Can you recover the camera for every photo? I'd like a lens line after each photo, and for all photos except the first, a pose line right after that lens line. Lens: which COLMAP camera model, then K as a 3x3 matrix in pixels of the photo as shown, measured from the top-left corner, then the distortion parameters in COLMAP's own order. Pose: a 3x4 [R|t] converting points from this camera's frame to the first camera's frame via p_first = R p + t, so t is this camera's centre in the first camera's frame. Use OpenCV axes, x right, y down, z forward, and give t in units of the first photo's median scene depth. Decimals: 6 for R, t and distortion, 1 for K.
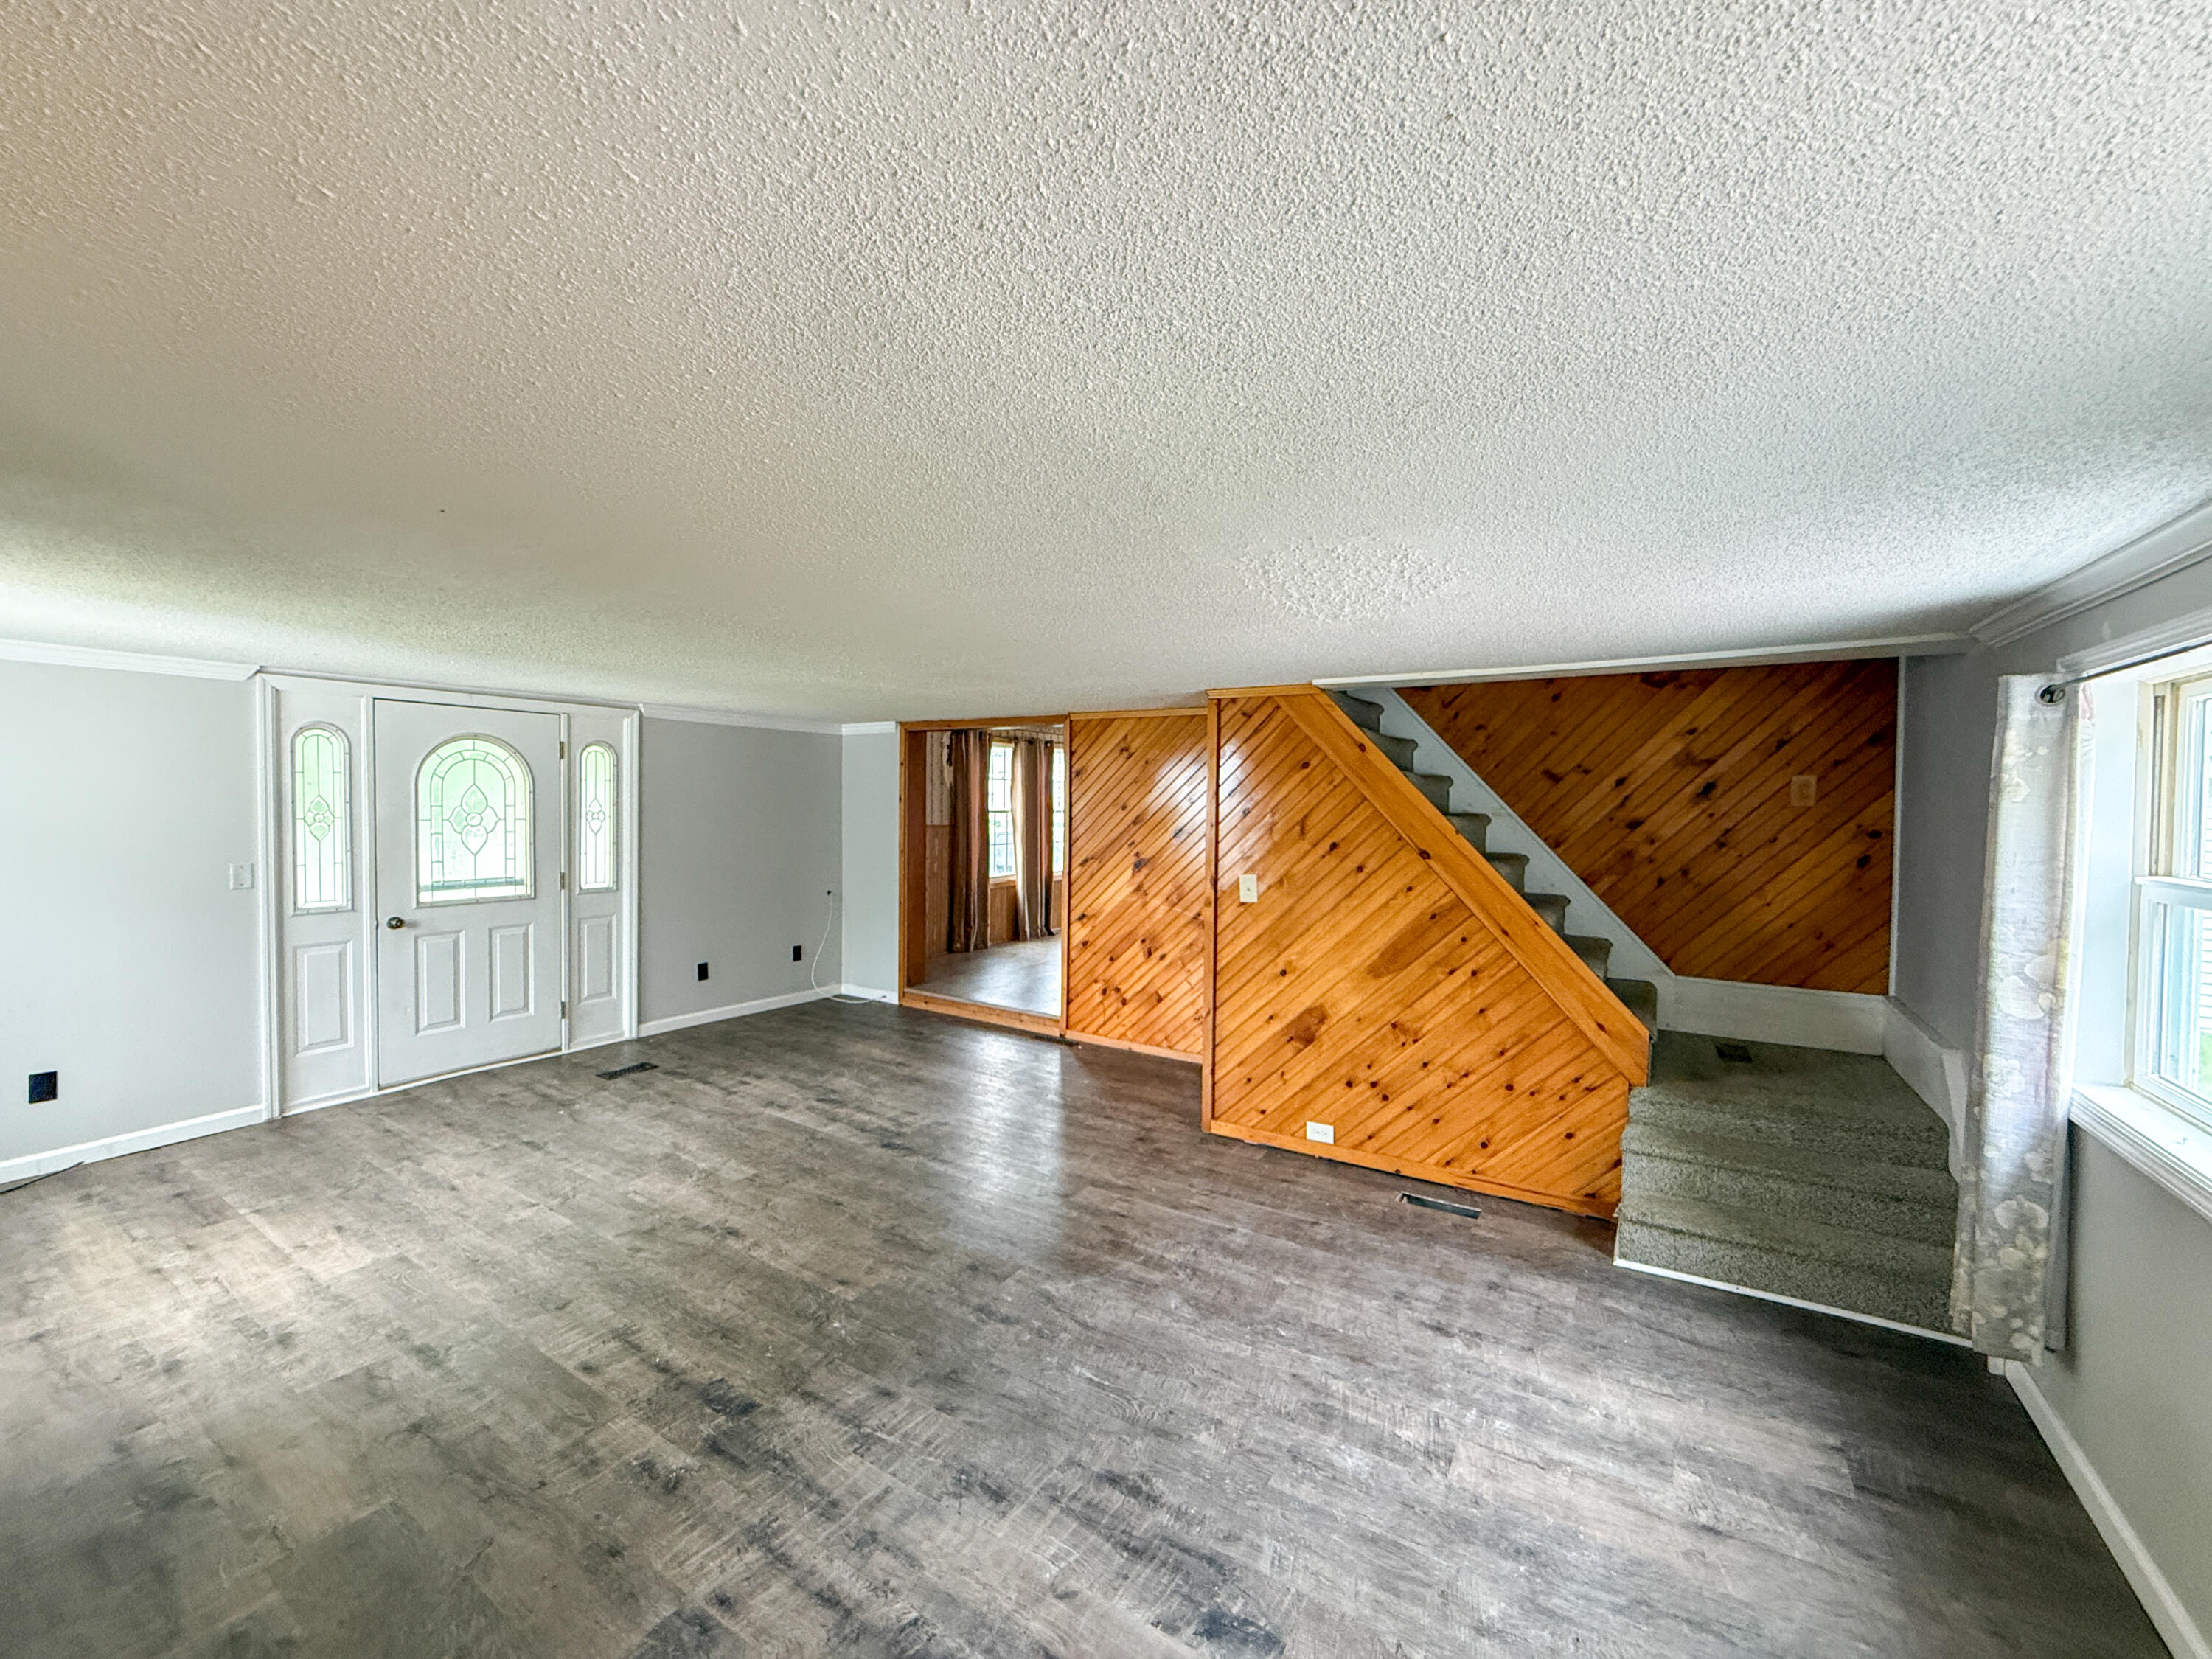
lens RADIAL K [[884.7, 0, 1103.7], [0, 884.7, 830.4], [0, 0, 1]] dist [0.000413, 0.000016]
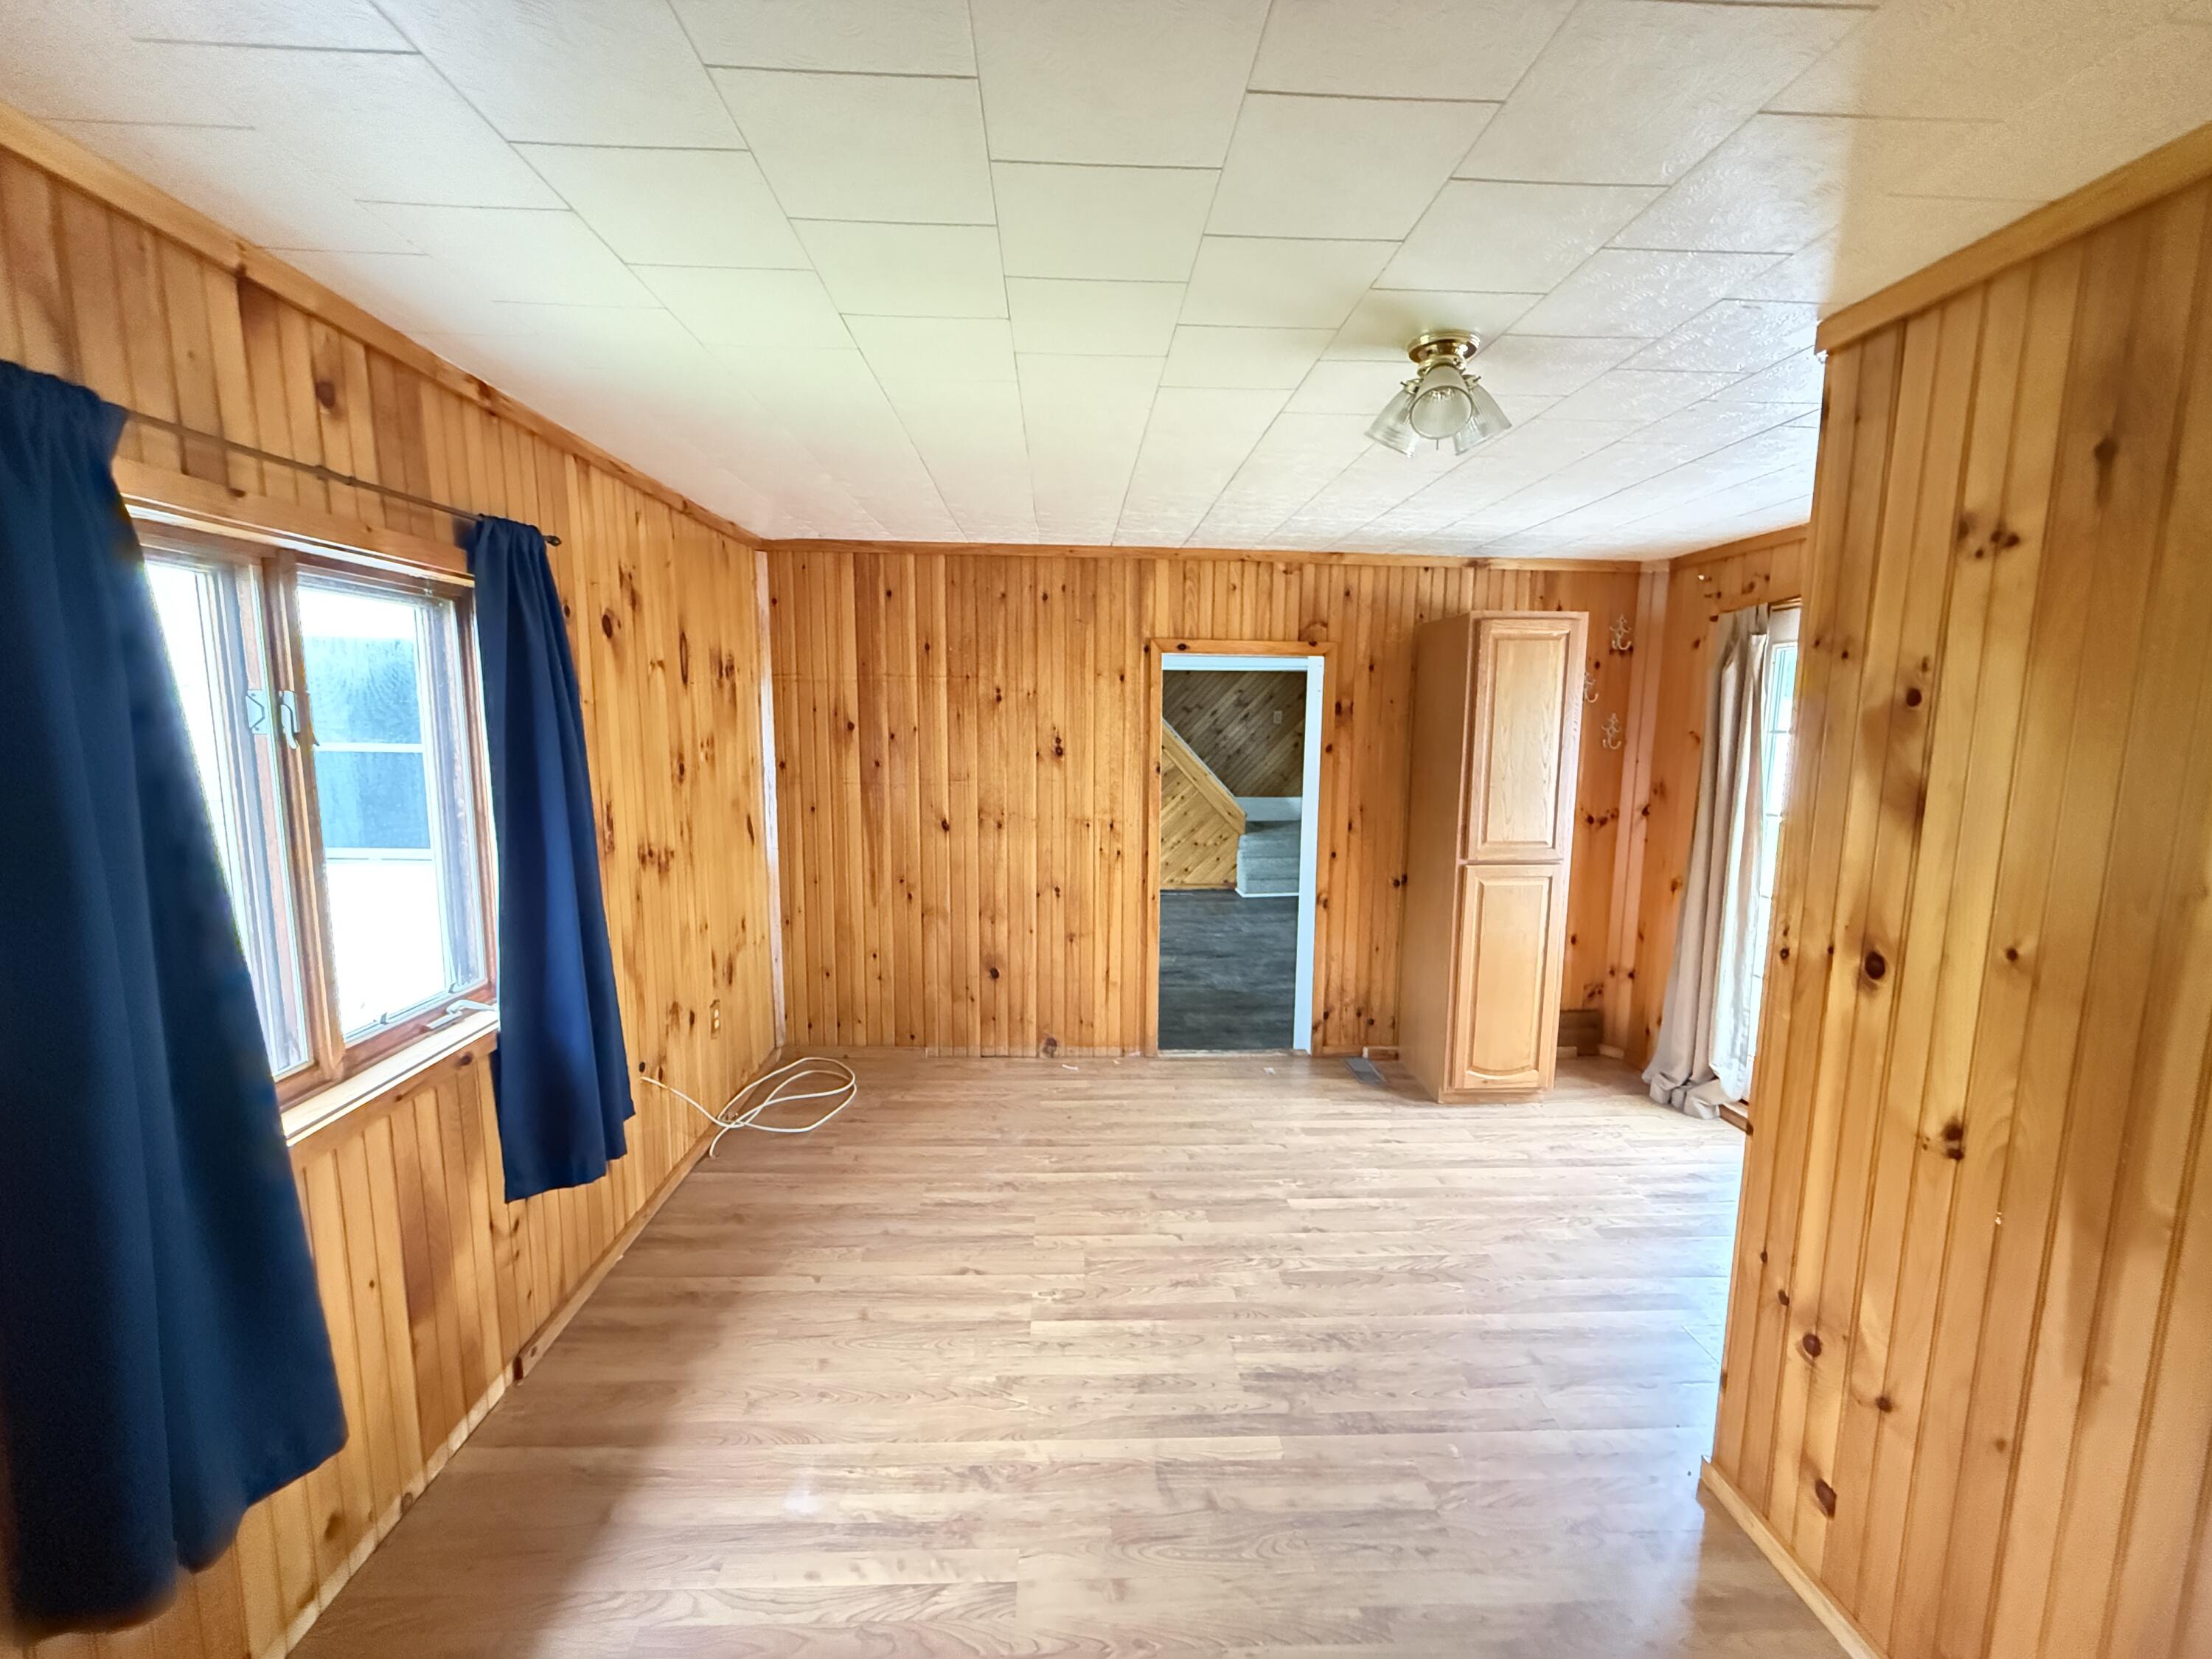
lens RADIAL K [[884.7, 0, 1101.2], [0, 884.7, 825.1], [0, 0, 1]] dist [0.000413, 0.000016]
pose [[0.819955, -0.076449, 0.567300, -0.980185], [0.017279, 0.993896, 0.108962, -0.022850], [-0.572167, -0.079541, 0.816271, -0.712905]]
